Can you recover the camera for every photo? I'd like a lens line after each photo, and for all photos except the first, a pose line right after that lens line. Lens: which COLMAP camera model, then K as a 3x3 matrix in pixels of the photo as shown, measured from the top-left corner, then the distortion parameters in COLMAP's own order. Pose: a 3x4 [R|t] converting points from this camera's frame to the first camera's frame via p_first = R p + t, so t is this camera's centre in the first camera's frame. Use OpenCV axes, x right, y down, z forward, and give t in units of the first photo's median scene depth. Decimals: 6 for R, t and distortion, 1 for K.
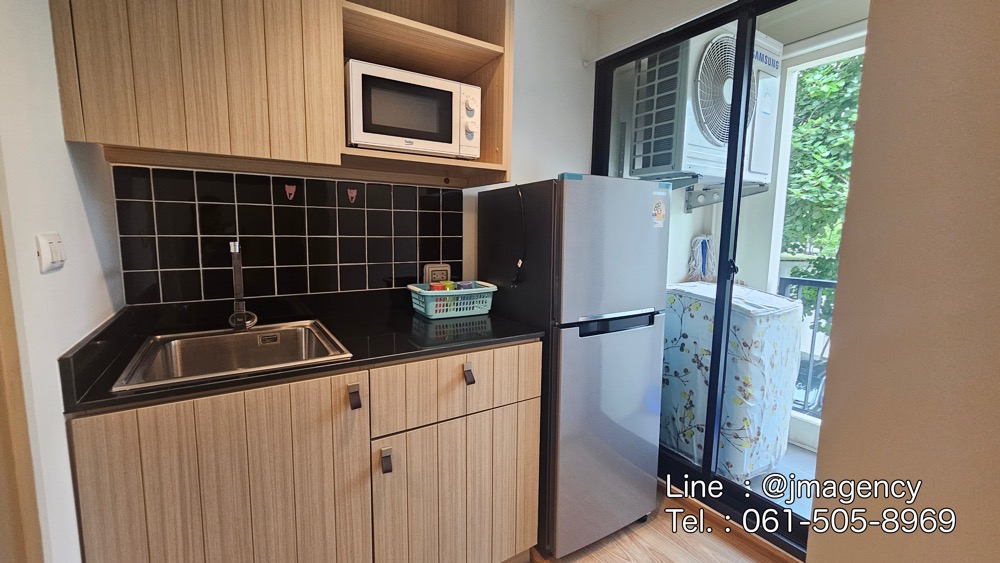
lens RADIAL K [[412.6, 0, 491.1], [0, 412.6, 278.6], [0, 0, 1]] dist [-0.000735, -0.000729]
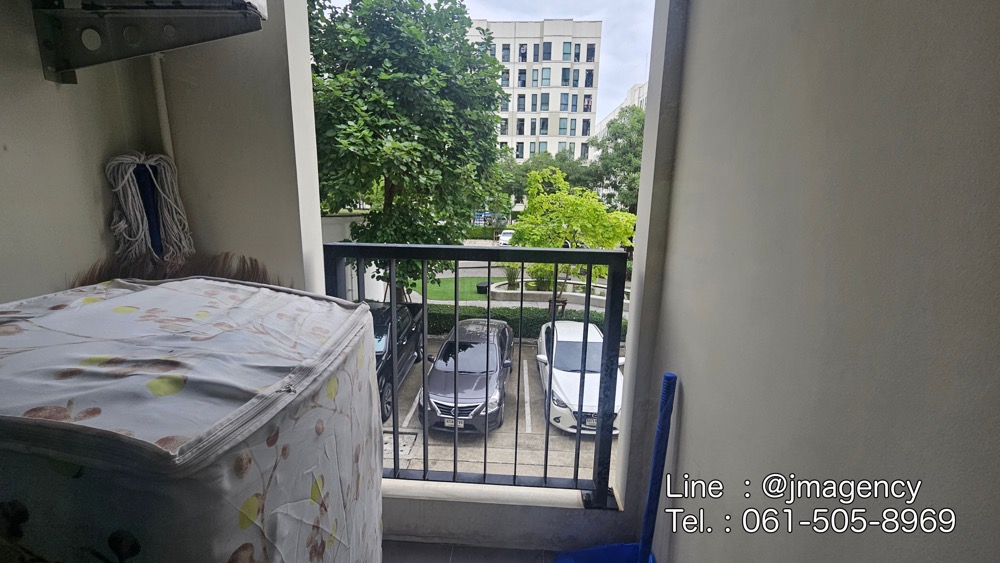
lens RADIAL K [[412.6, 0, 490.3], [0, 412.6, 281.8], [0, 0, 1]] dist [-0.000735, -0.000729]
pose [[0.579539, -0.169251, 0.797175, 0.113640], [0.085830, 0.985432, 0.146824, -0.003939], [-0.810412, -0.016669, 0.585623, 0.150809]]
